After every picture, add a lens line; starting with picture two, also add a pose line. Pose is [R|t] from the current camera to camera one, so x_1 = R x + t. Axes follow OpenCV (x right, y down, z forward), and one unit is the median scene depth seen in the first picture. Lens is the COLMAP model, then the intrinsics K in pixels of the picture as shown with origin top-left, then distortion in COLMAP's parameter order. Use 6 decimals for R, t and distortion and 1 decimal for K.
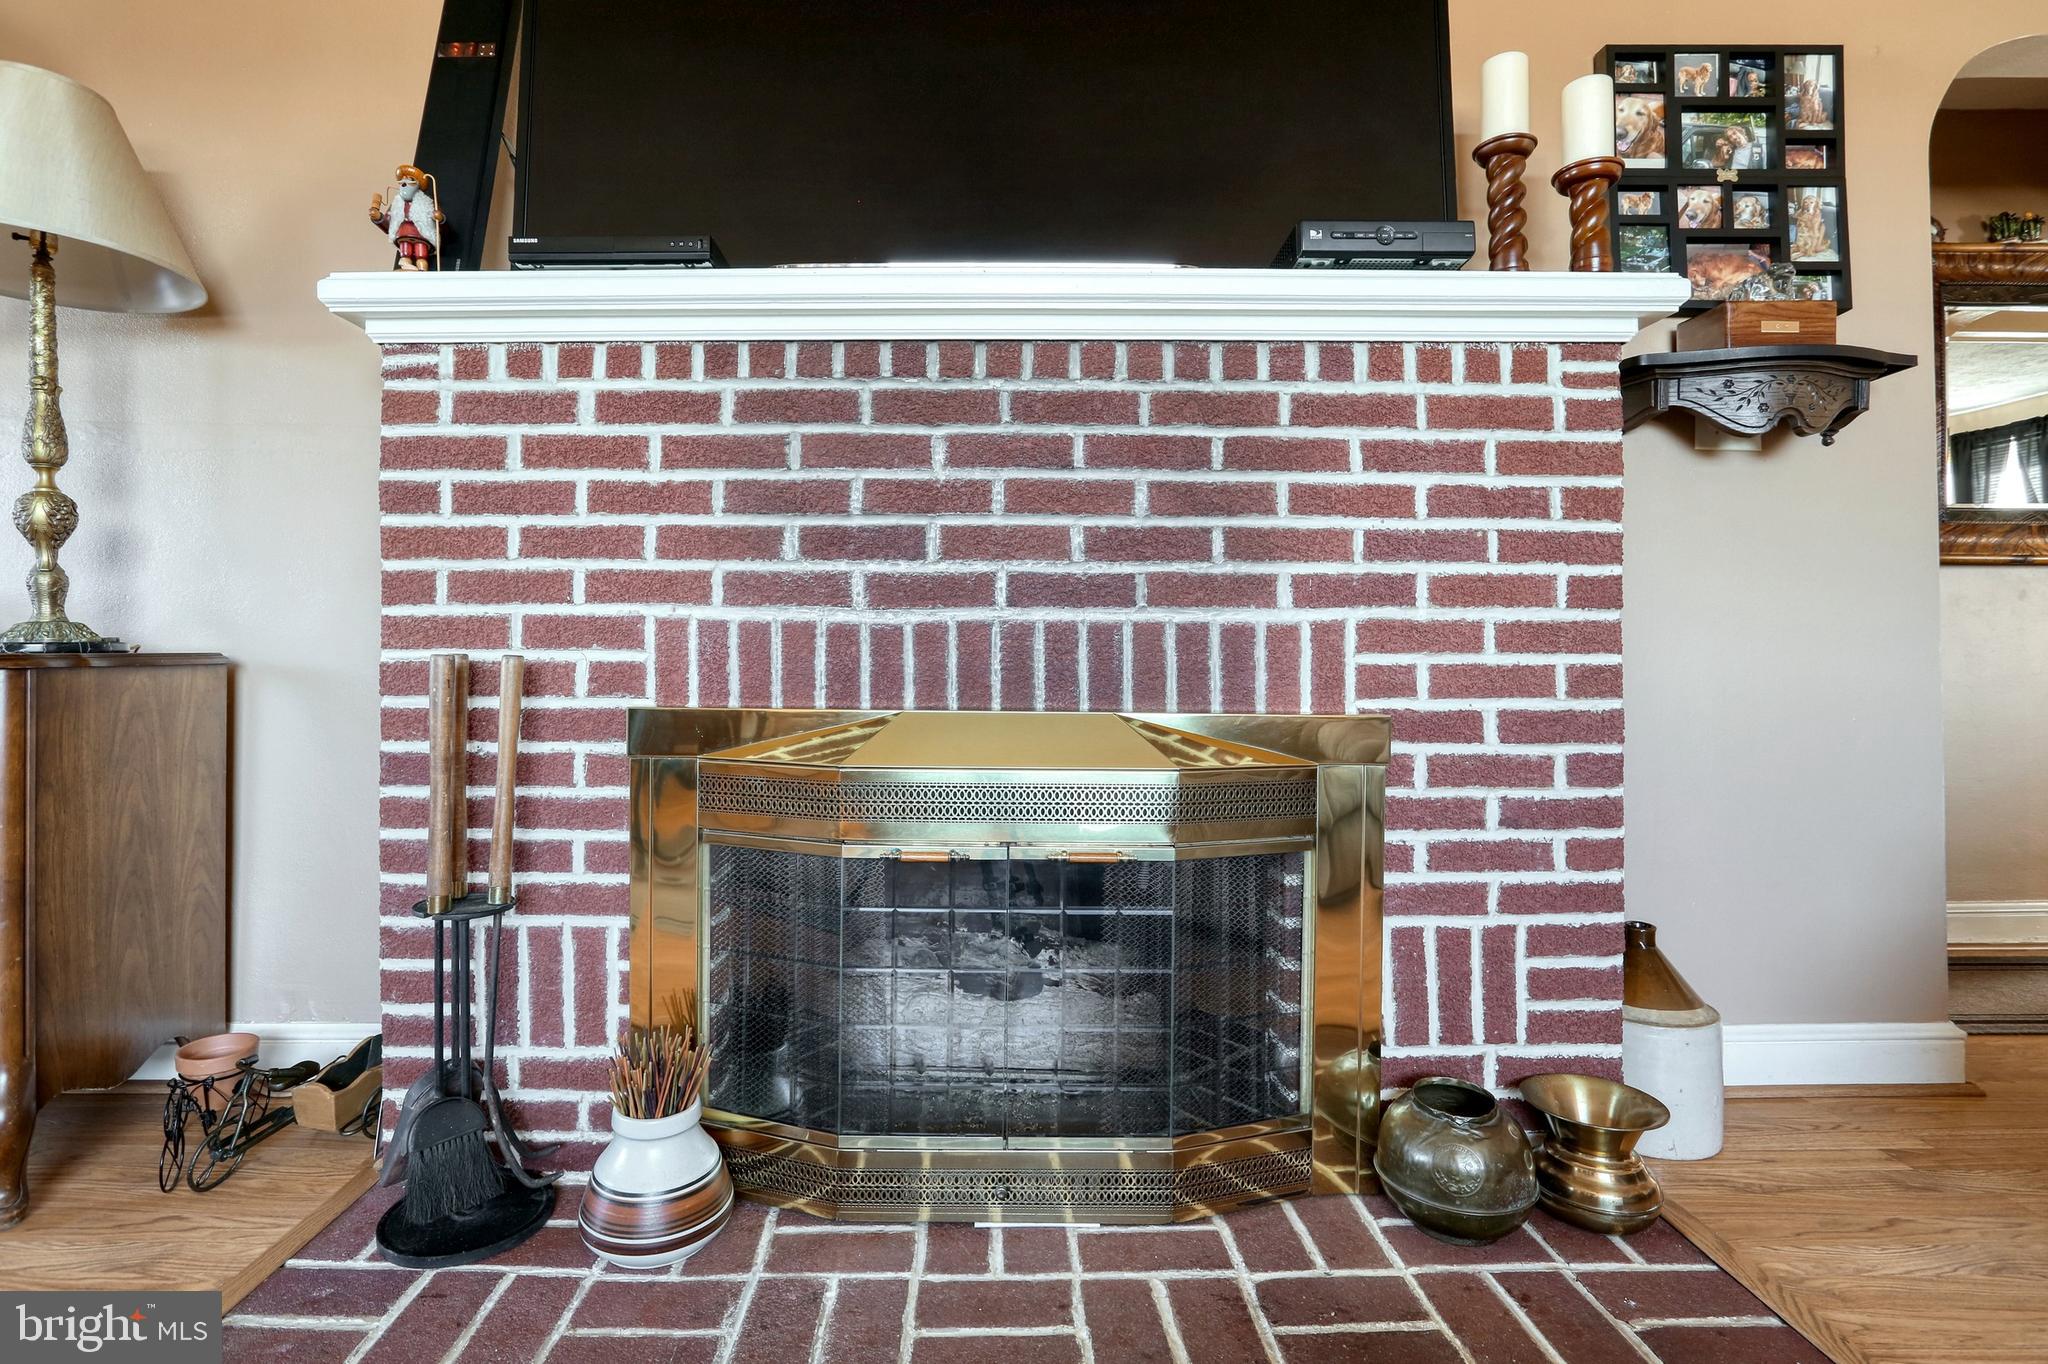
lens RADIAL K [[1014.7, 0, 1016.1], [0, 1014.7, 663.1], [0, 0, 1]] dist [-0.027908, 0.004905]
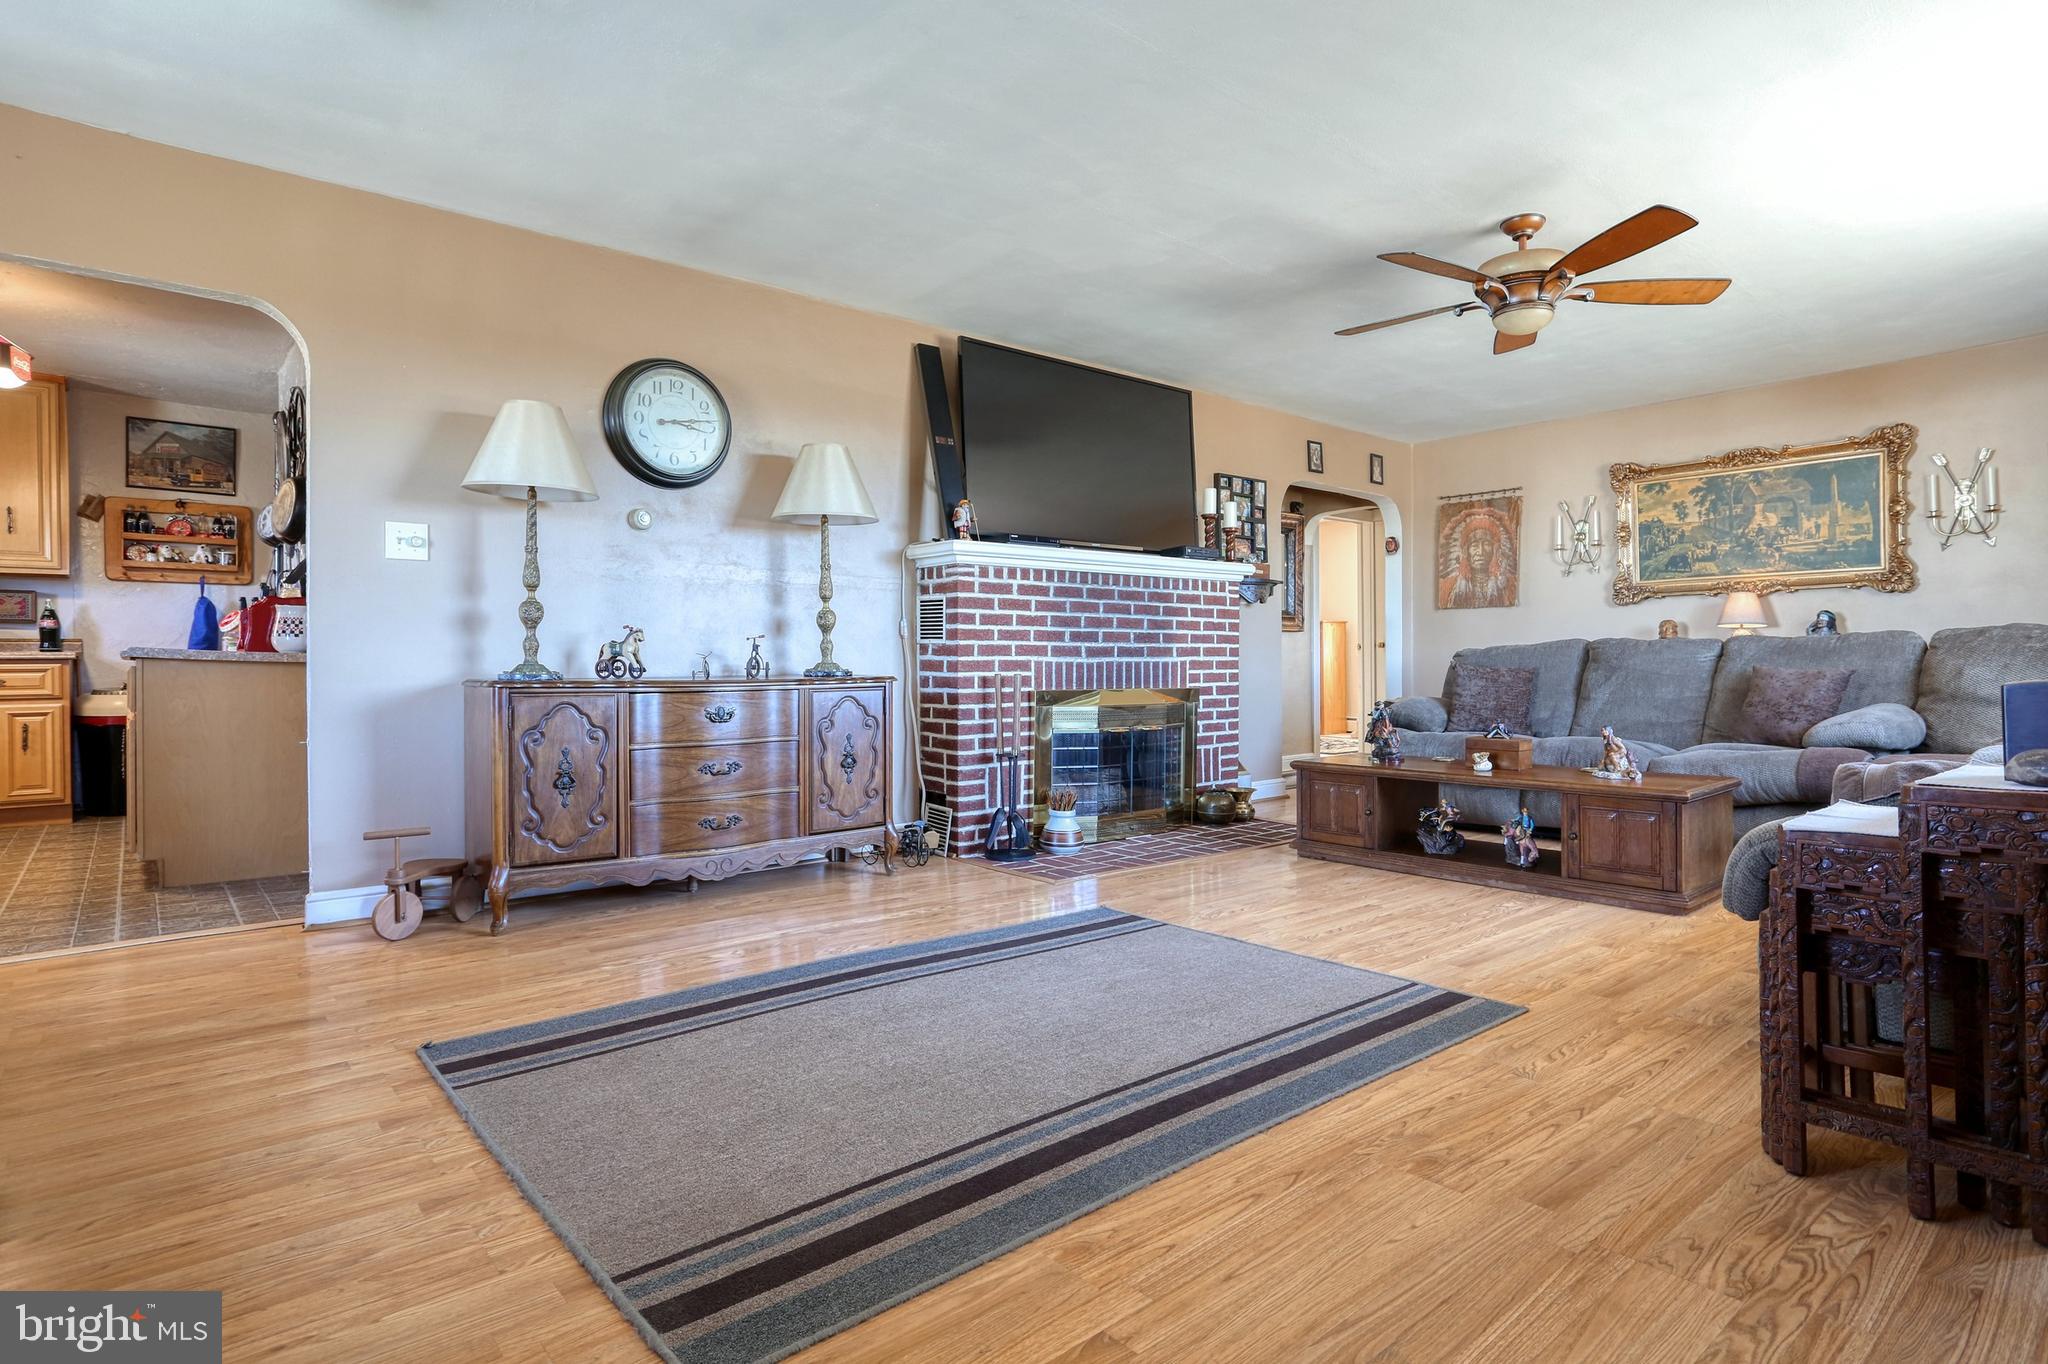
lens RADIAL K [[1071.0, 0, 1040.3], [0, 1071.0, 672.4], [0, 0, 1]] dist [-0.035147, 0.012390]
pose [[0.761150, -0.011937, 0.648466, -2.403227], [-0.005295, 0.999683, 0.024617, -0.088435], [-0.648554, -0.022171, 0.760846, -1.437089]]
